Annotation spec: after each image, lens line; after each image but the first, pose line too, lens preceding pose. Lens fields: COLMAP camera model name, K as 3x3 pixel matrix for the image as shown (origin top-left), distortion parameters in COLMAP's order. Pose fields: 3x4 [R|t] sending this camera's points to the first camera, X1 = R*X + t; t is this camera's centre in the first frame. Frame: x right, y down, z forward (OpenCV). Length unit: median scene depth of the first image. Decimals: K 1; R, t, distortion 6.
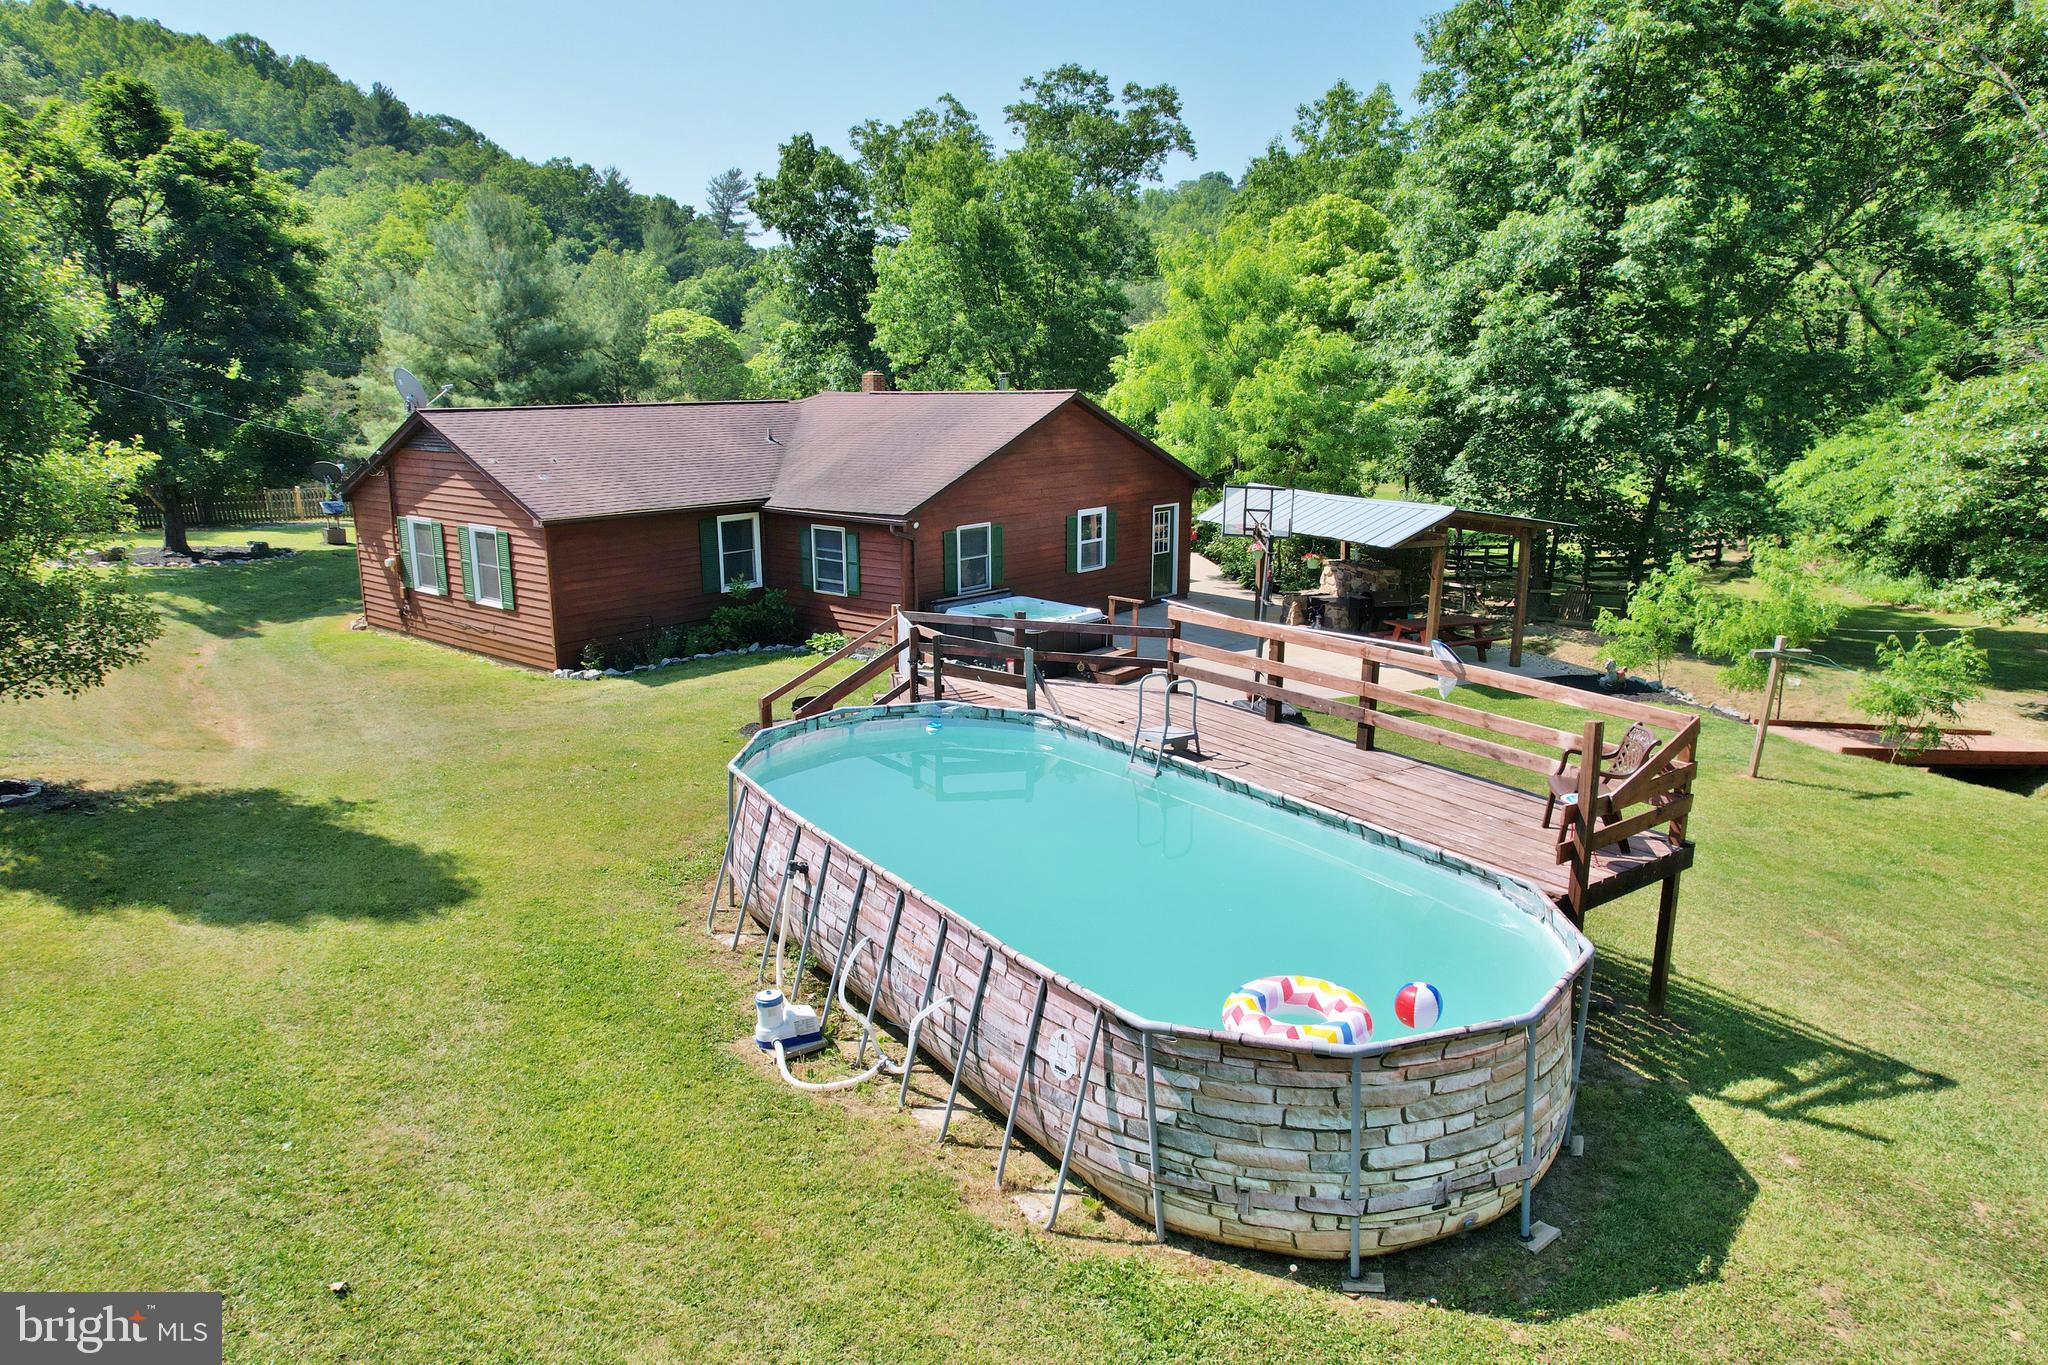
lens RADIAL K [[1307.3, 0, 1026.7], [0, 1307.3, 691.1], [0, 0, 1]] dist [-0.075681, 0.063837]
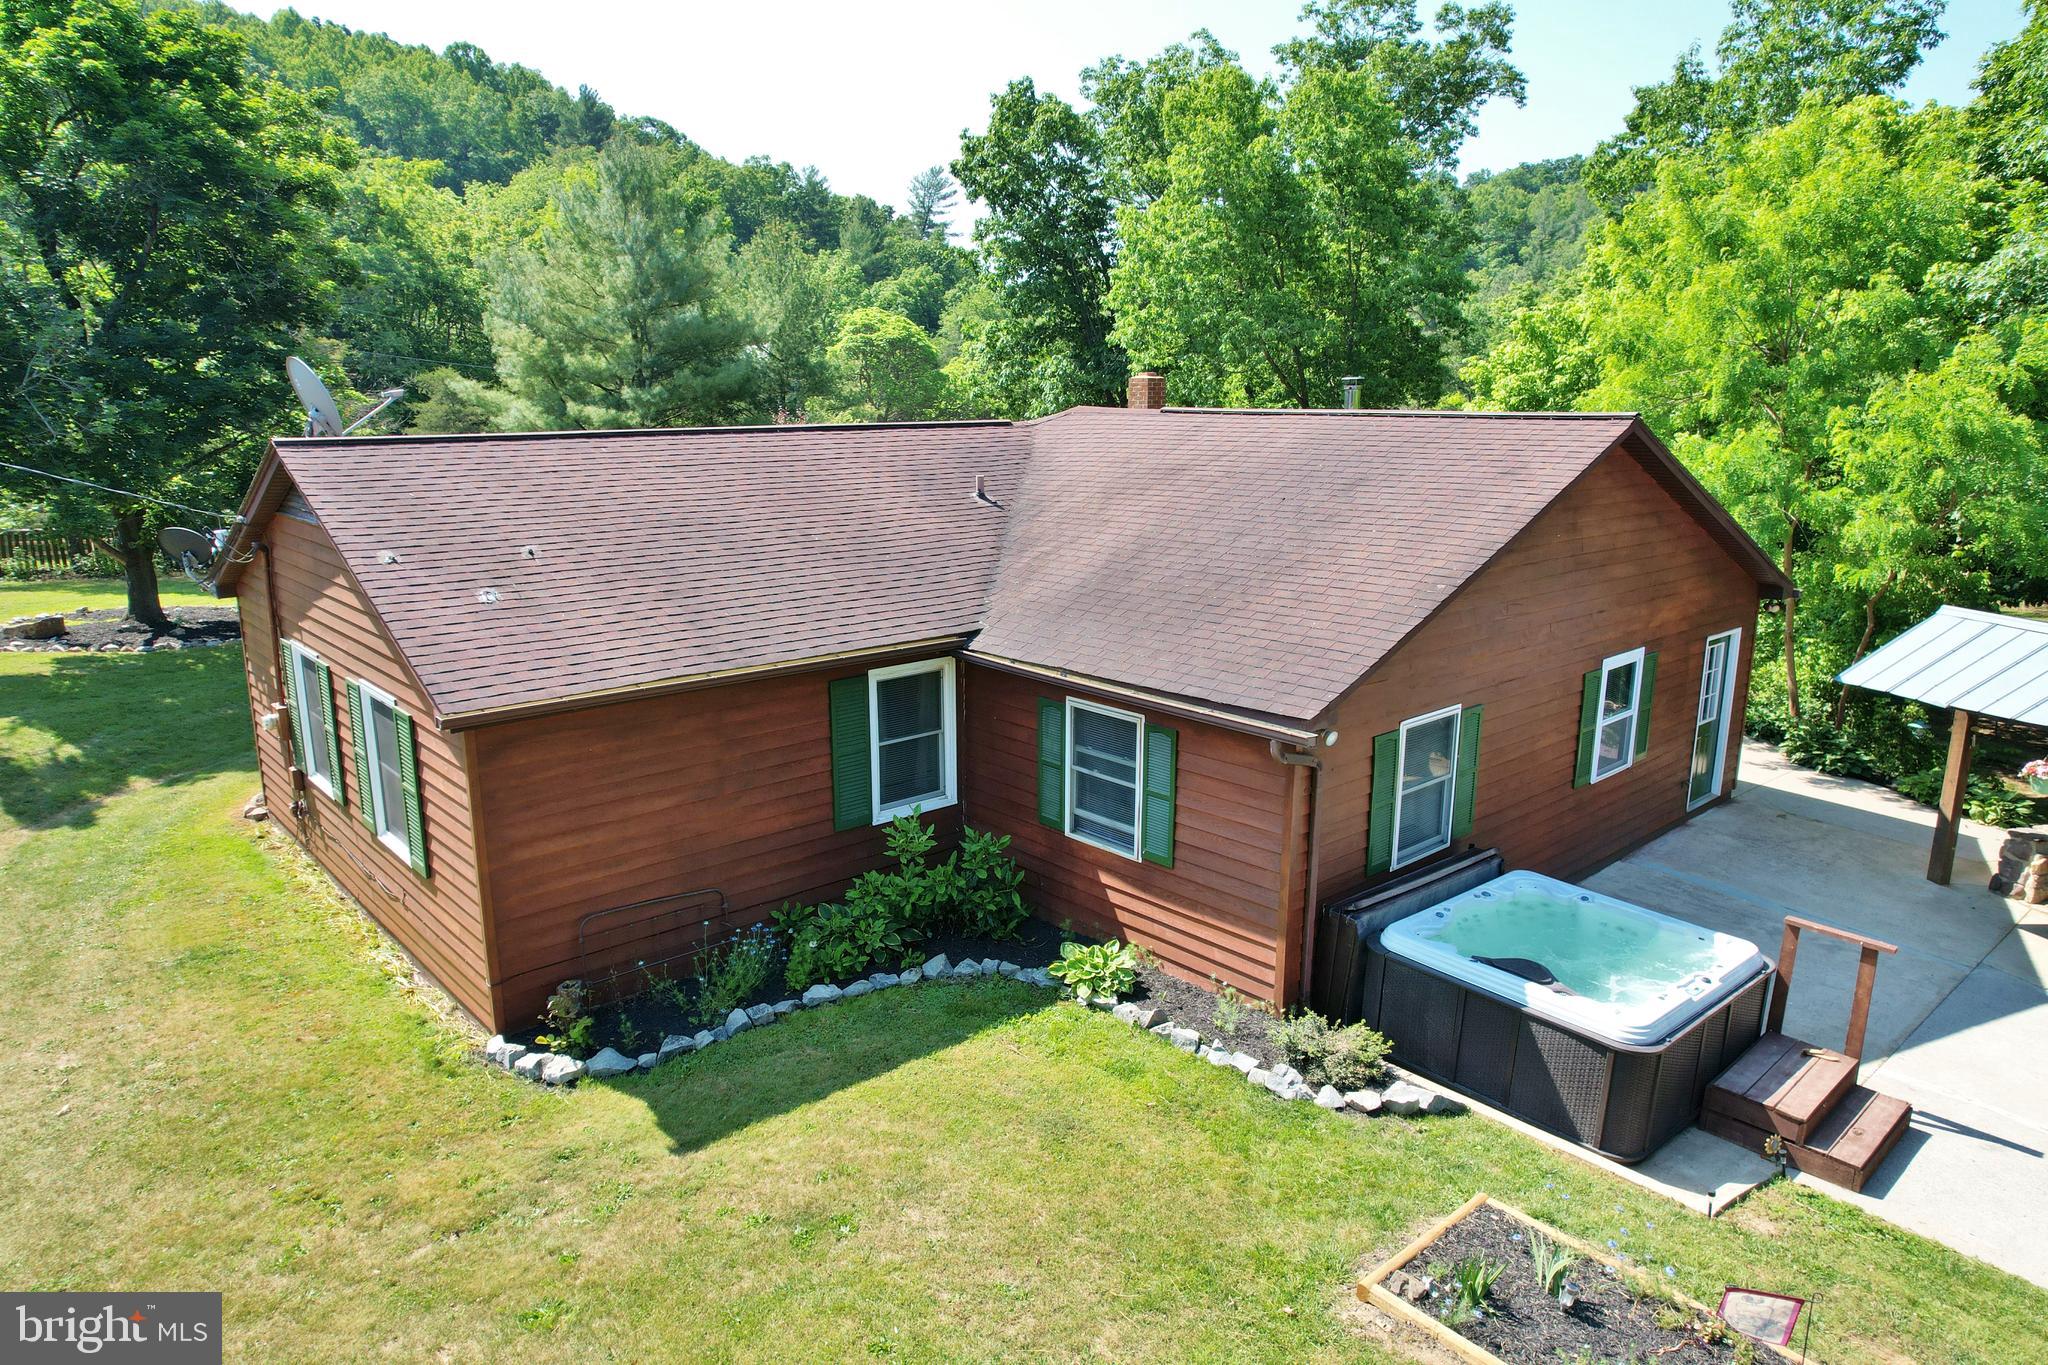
lens RADIAL K [[1307.3, 0, 1024.0], [0, 1307.3, 680.9], [0, 0, 1]] dist [-0.075681, 0.063837]
pose [[0.989457, 0.036505, -0.140153, -0.054193], [-0.038461, 0.999197, -0.011273, -0.059920], [0.139628, 0.016544, 0.990066, 0.252365]]
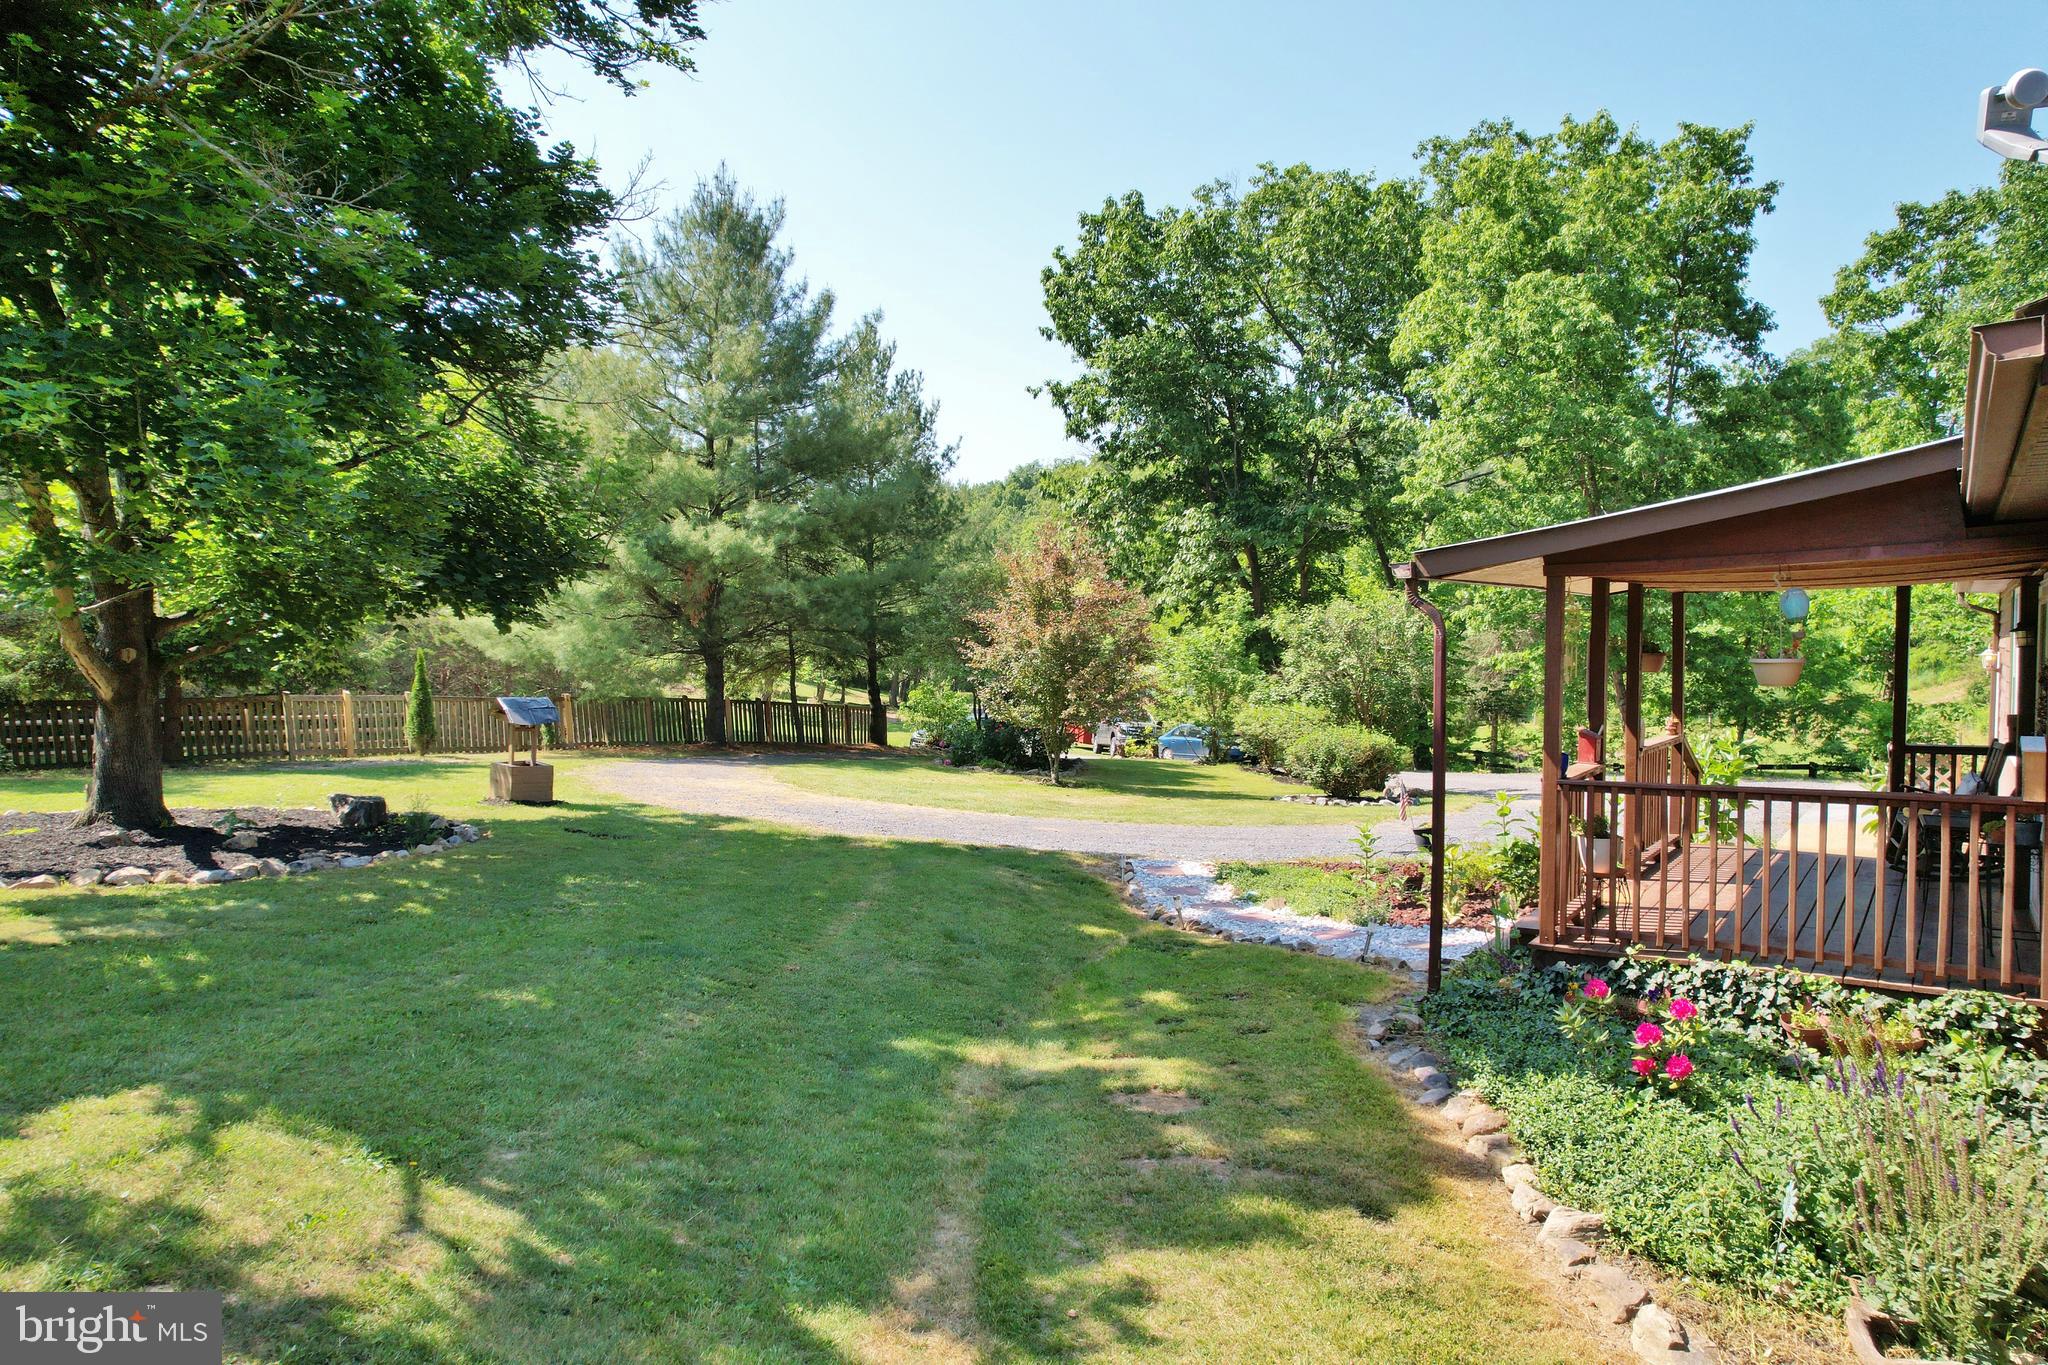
lens RADIAL K [[1307.3, 0, 1017.9], [0, 1307.3, 675.4], [0, 0, 1]] dist [-0.075681, 0.063837]
pose [[0.998630, -0.004725, 0.052108, -0.310085], [0.015304, 0.978737, -0.204549, -0.052334], [-0.050033, 0.205066, 0.977468, 0.449300]]
